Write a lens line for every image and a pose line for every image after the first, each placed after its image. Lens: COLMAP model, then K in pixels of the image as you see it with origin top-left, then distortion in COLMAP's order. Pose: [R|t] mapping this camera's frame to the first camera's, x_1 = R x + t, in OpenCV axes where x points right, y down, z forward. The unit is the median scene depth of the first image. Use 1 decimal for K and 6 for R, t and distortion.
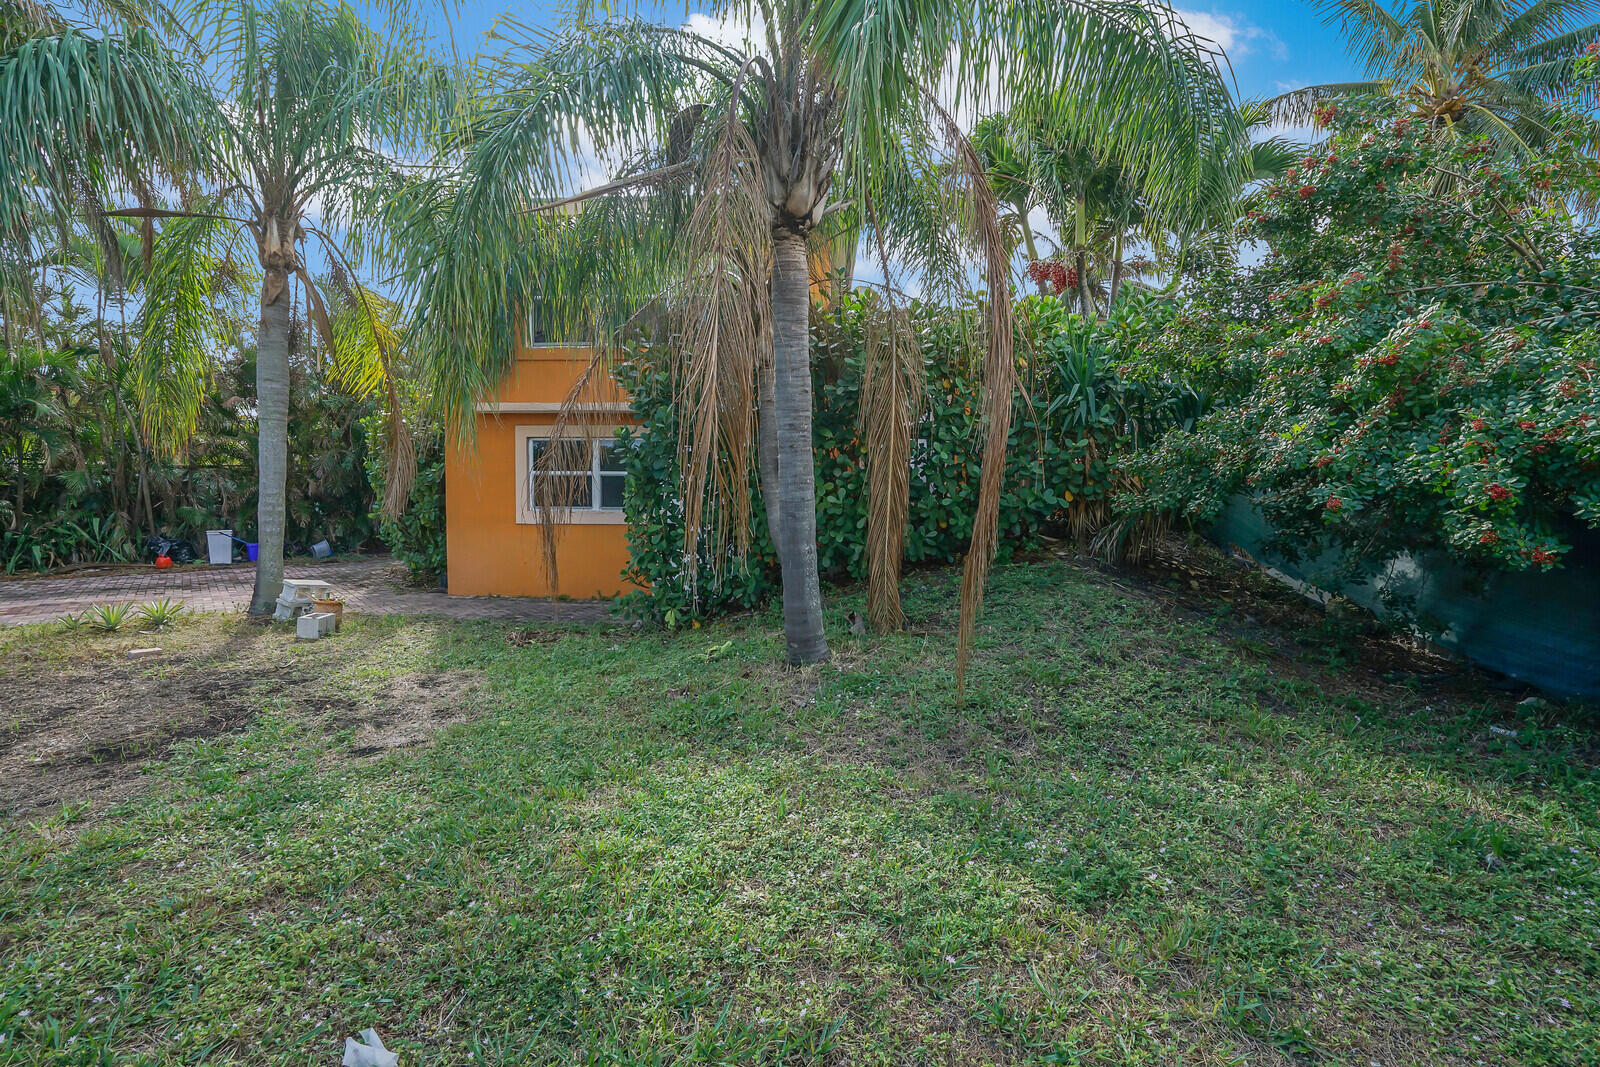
lens RADIAL K [[765.5, 0, 796.6], [0, 765.5, 530.9], [0, 0, 1]] dist [-0.060458, 0.026281]
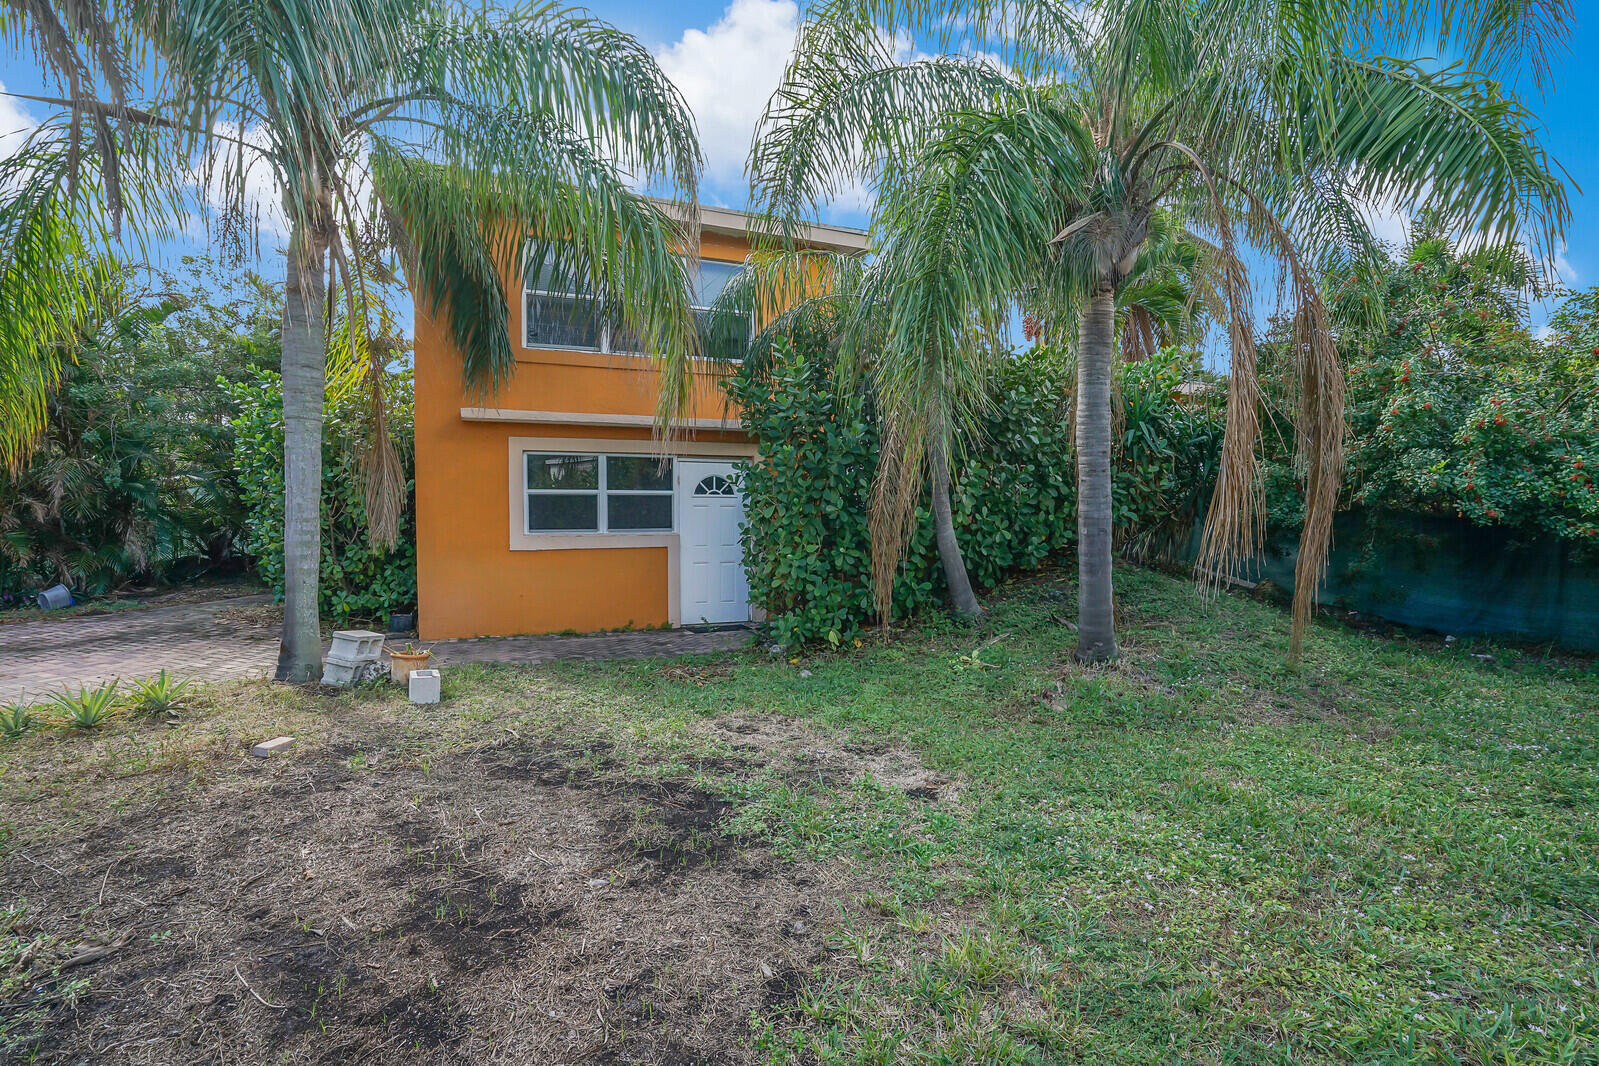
lens RADIAL K [[765.0, 0, 796.1], [0, 765.0, 530.4], [0, 0, 1]] dist [-0.060458, 0.026281]
pose [[0.889838, -0.019716, 0.455850, -0.474130], [0.029853, 0.999441, -0.015047, -0.009945], [-0.455299, 0.026998, 0.889929, 0.092296]]
